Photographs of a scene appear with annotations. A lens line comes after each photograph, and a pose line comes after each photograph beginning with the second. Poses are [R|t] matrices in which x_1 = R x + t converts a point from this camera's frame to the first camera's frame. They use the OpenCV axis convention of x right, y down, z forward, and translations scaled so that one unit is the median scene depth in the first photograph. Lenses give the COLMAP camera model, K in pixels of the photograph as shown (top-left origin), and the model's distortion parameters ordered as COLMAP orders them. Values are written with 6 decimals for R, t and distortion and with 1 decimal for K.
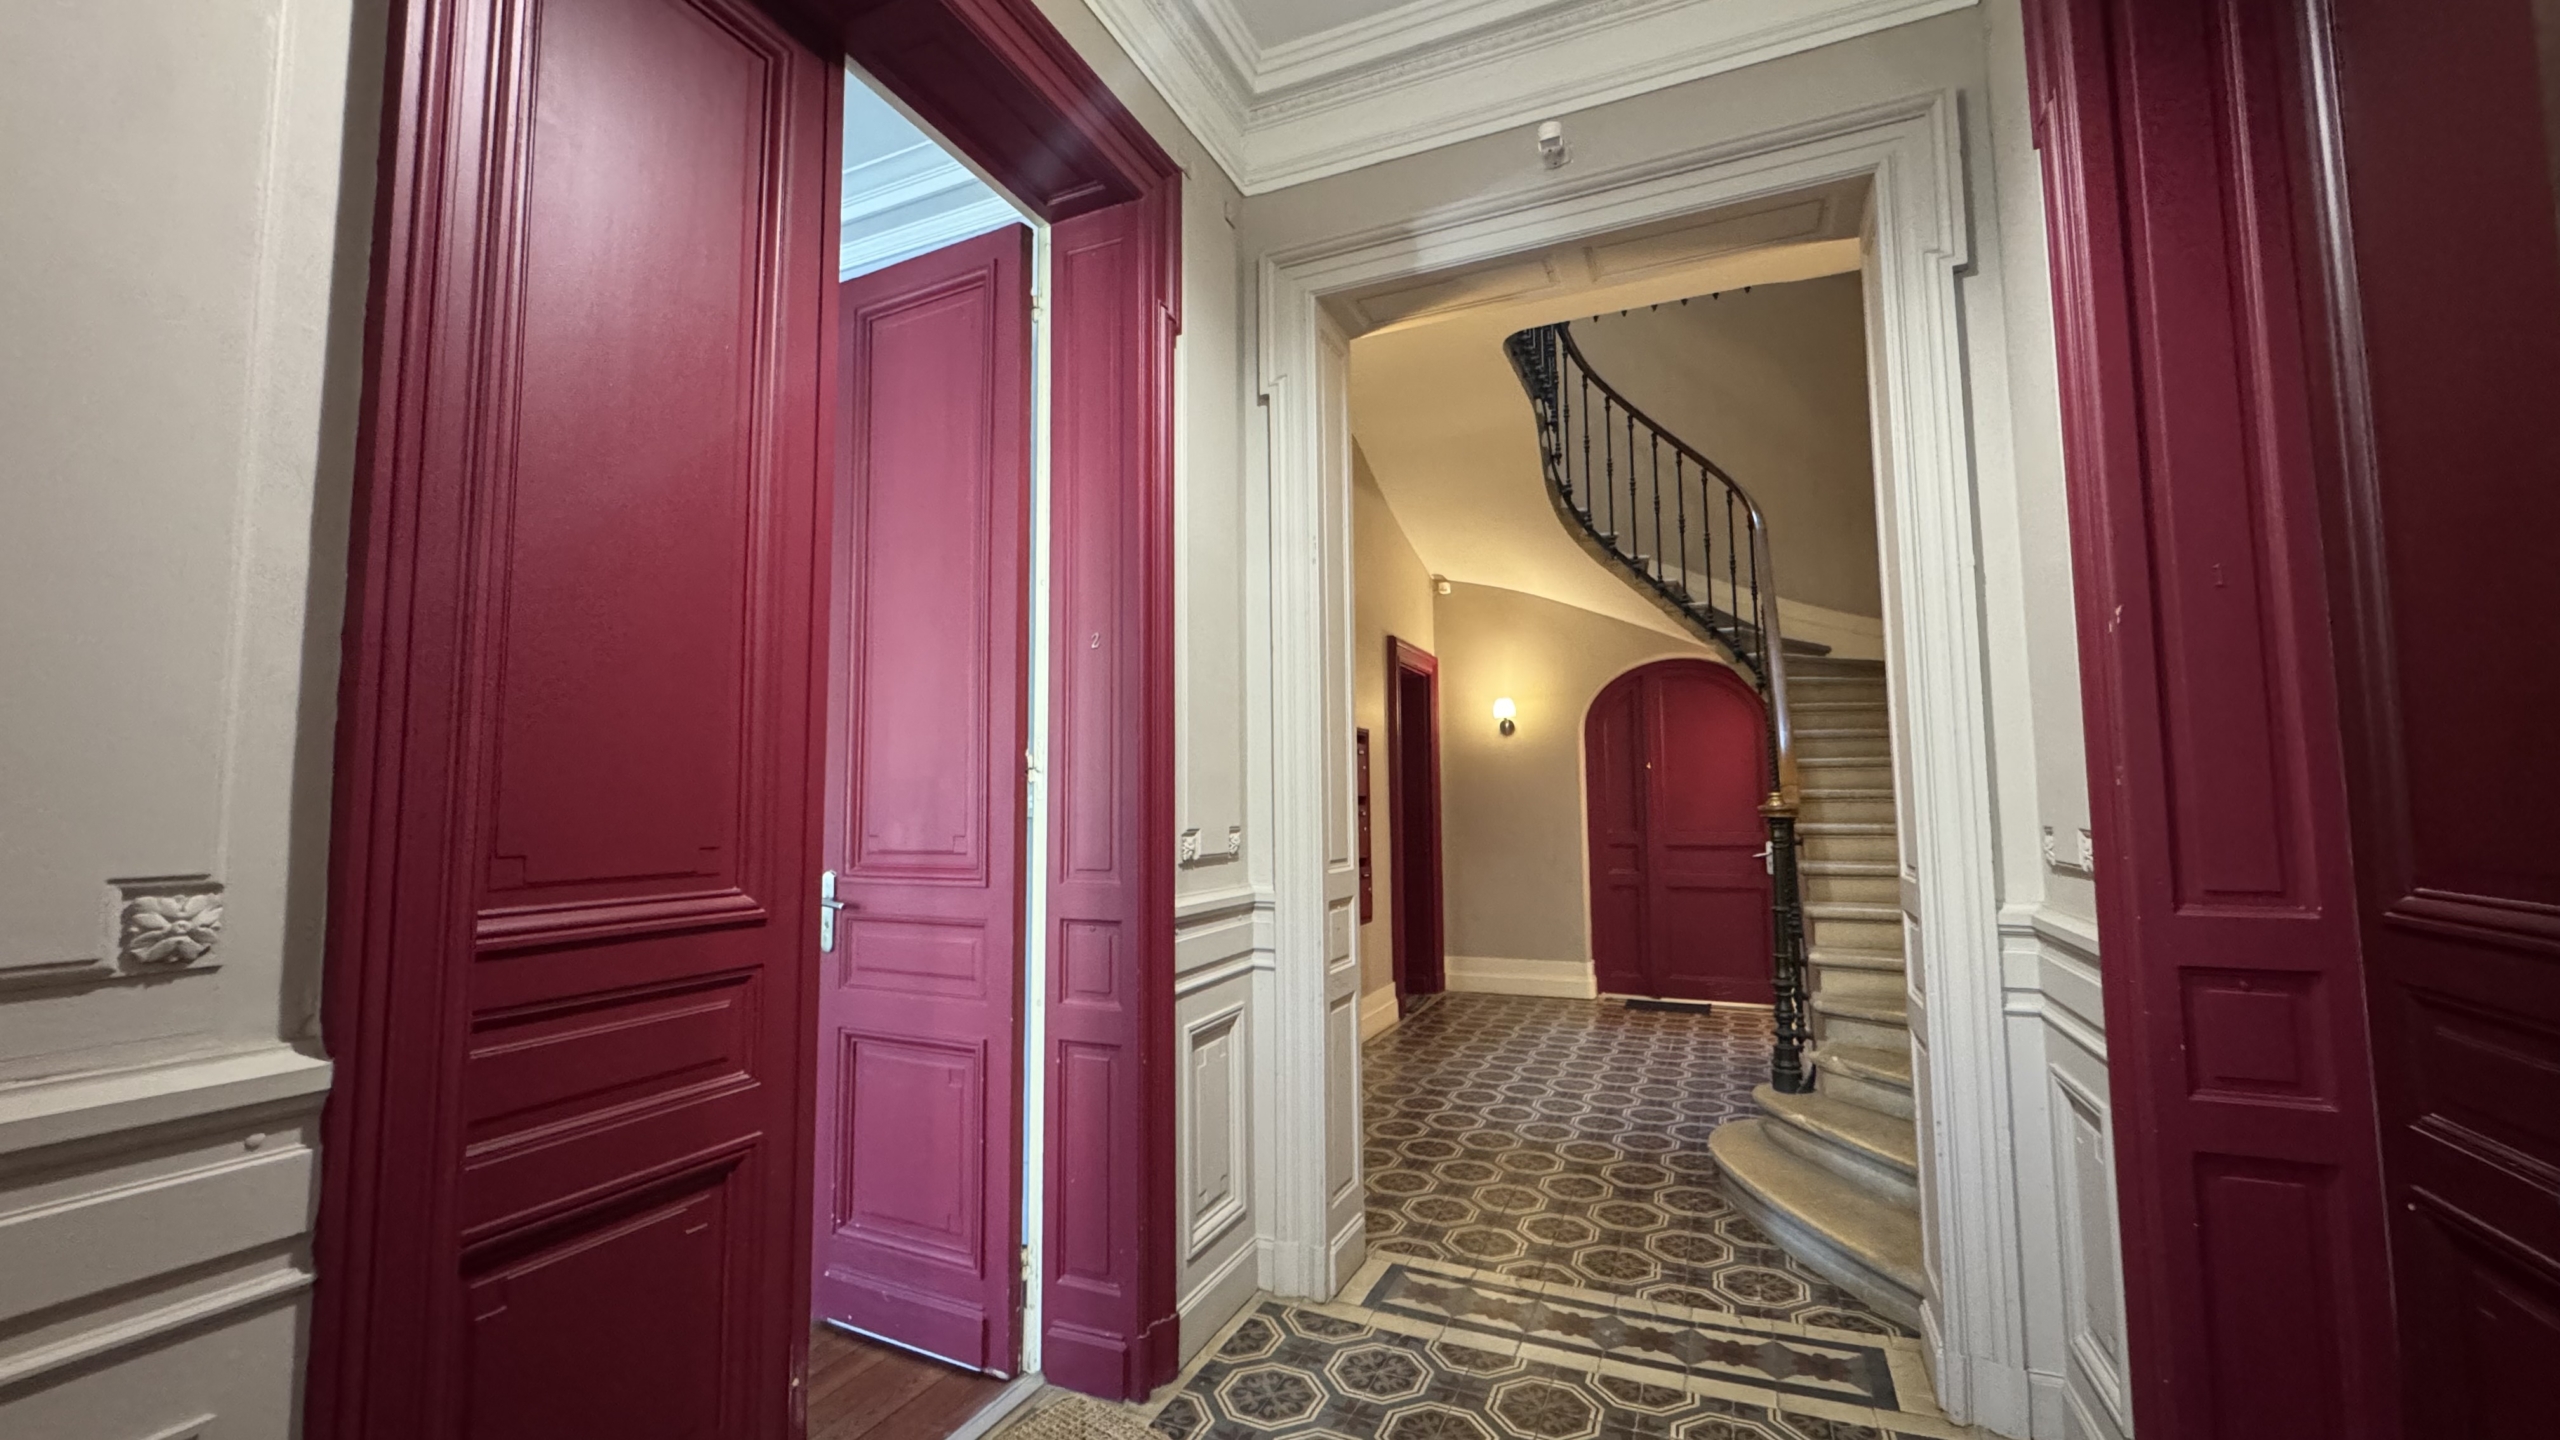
lens RADIAL K [[1024.0, 0, 1280.0], [0, 1024.0, 720.0], [0, 0, 1]] dist [-0.002071, -0.000026]
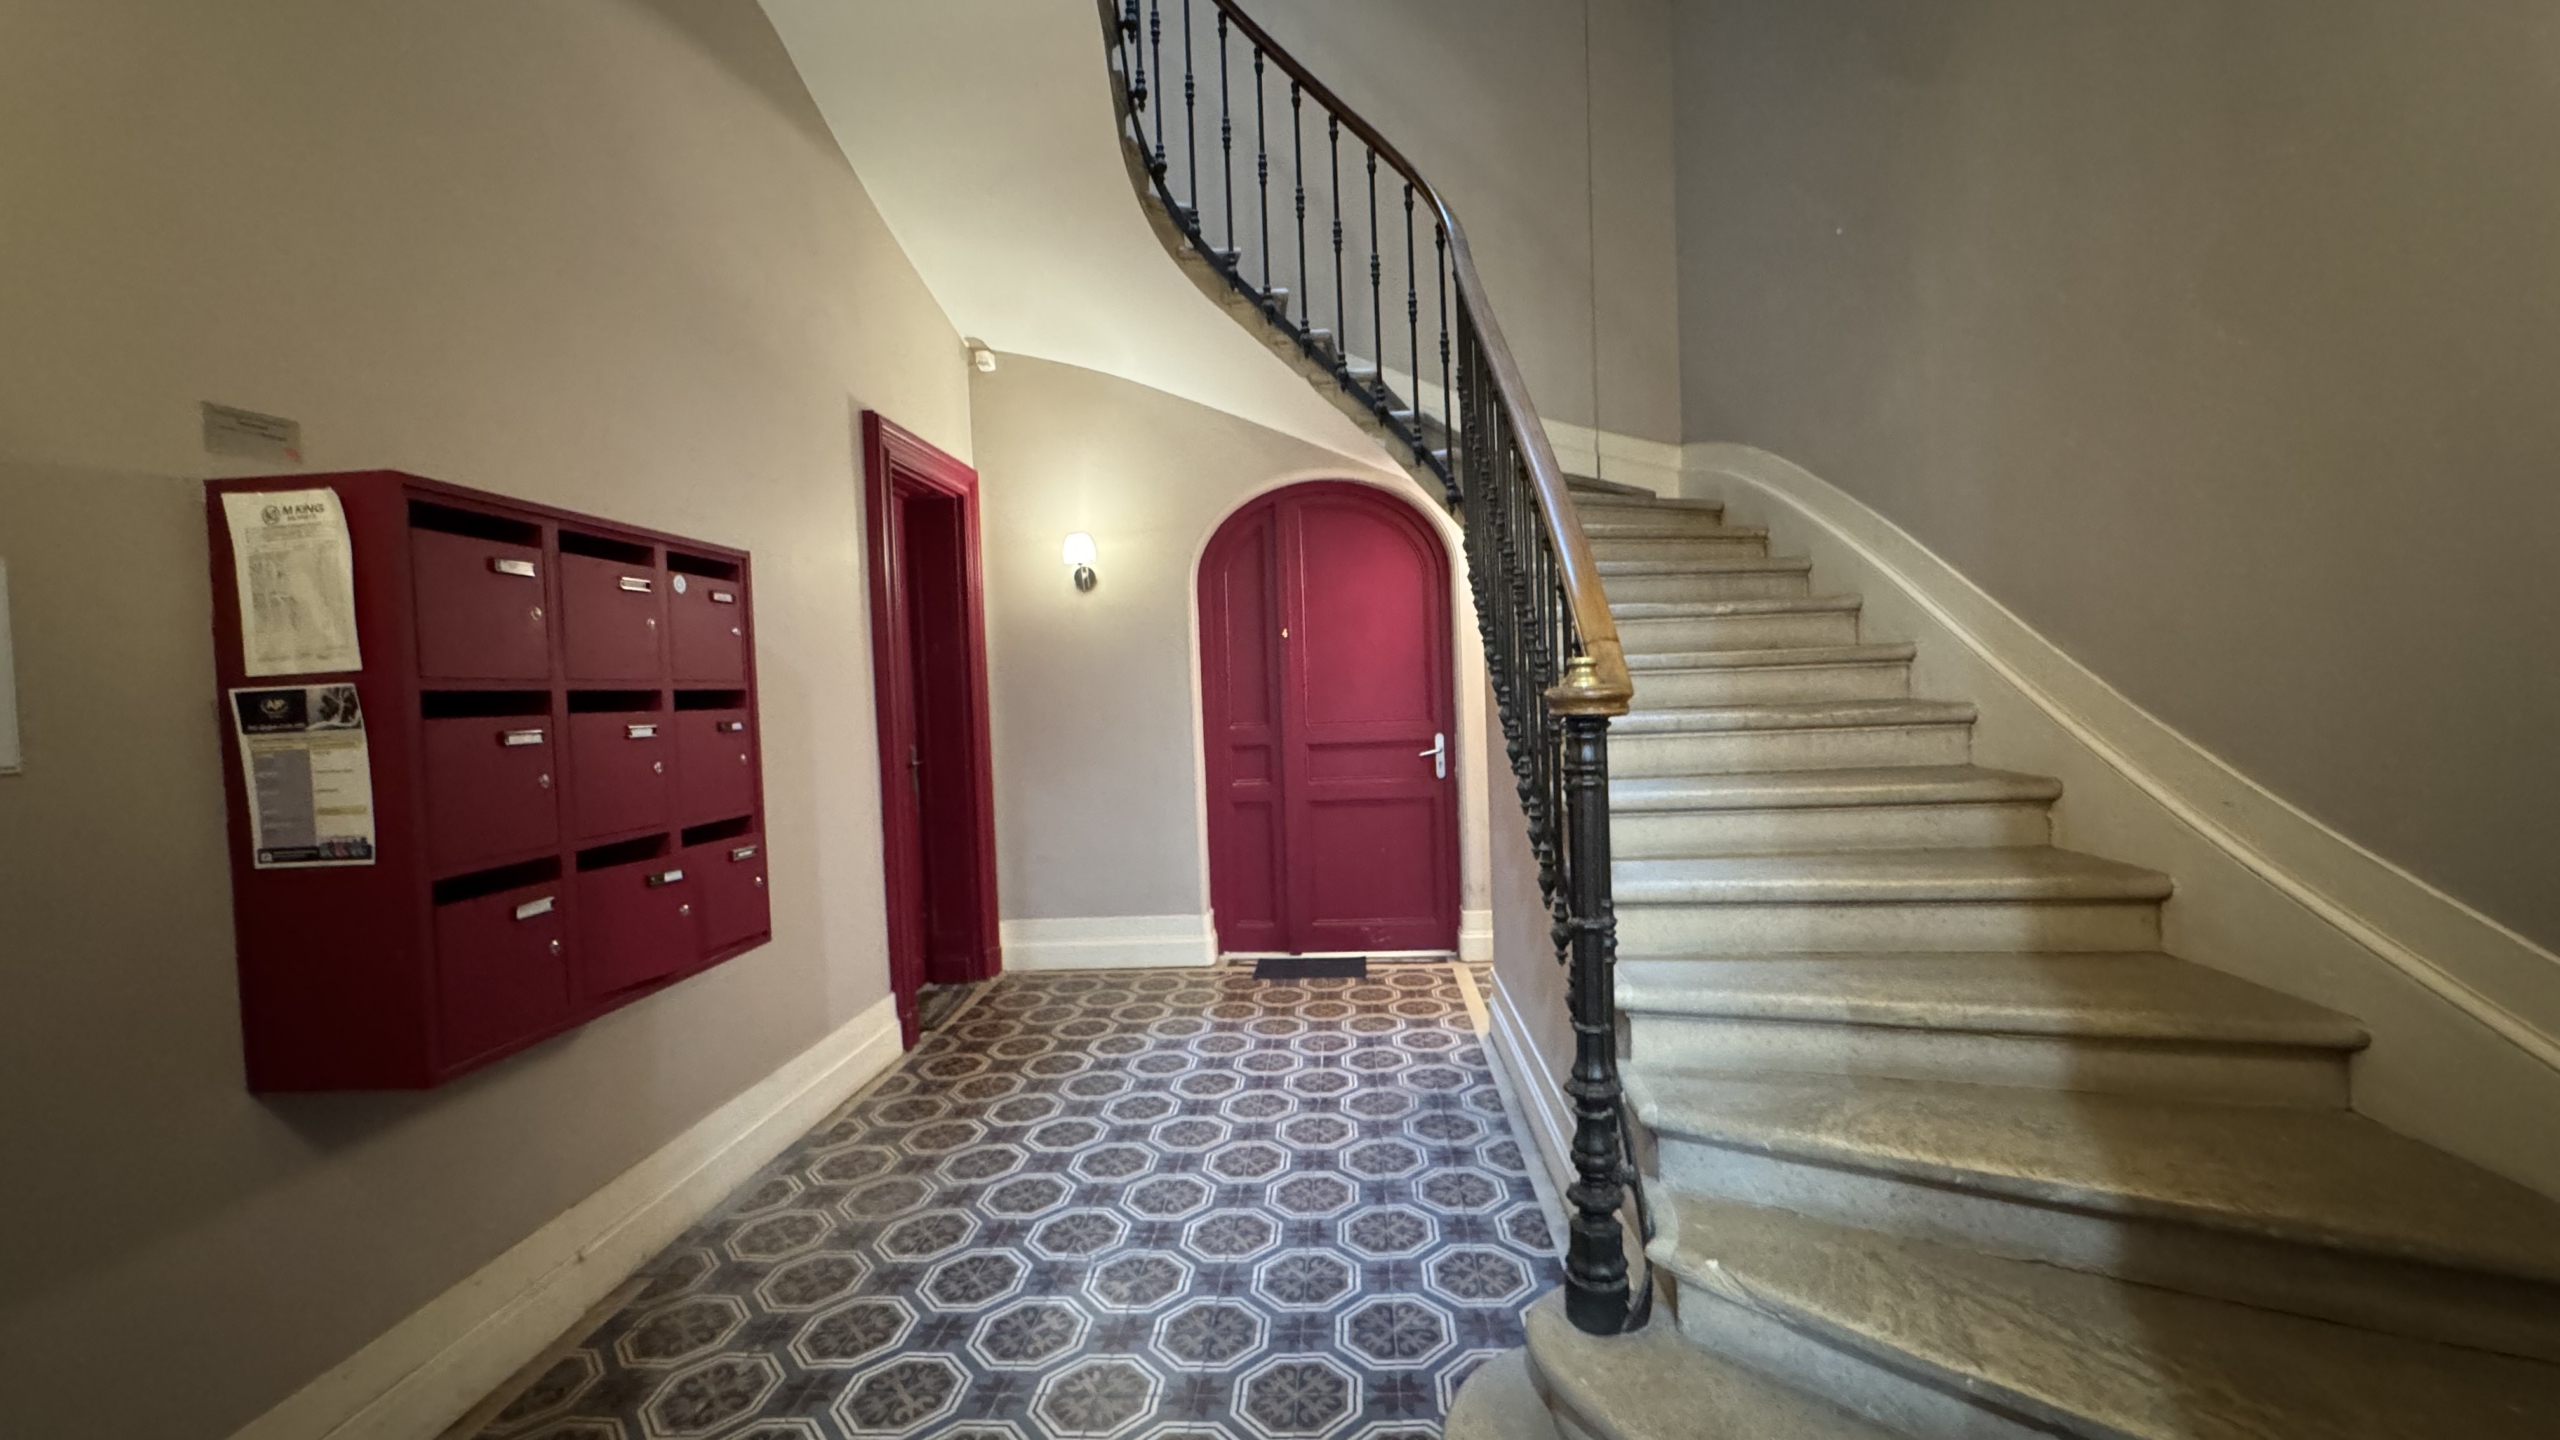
lens RADIAL K [[1024.0, 0, 1280.0], [0, 1024.0, 720.0], [0, 0, 1]] dist [-0.002071, -0.000026]
pose [[0.939368, -0.039839, 0.340587, 0.120523], [0.002248, 0.993922, 0.110061, 0.027584], [-0.342902, -0.102622, 0.933749, 0.354611]]
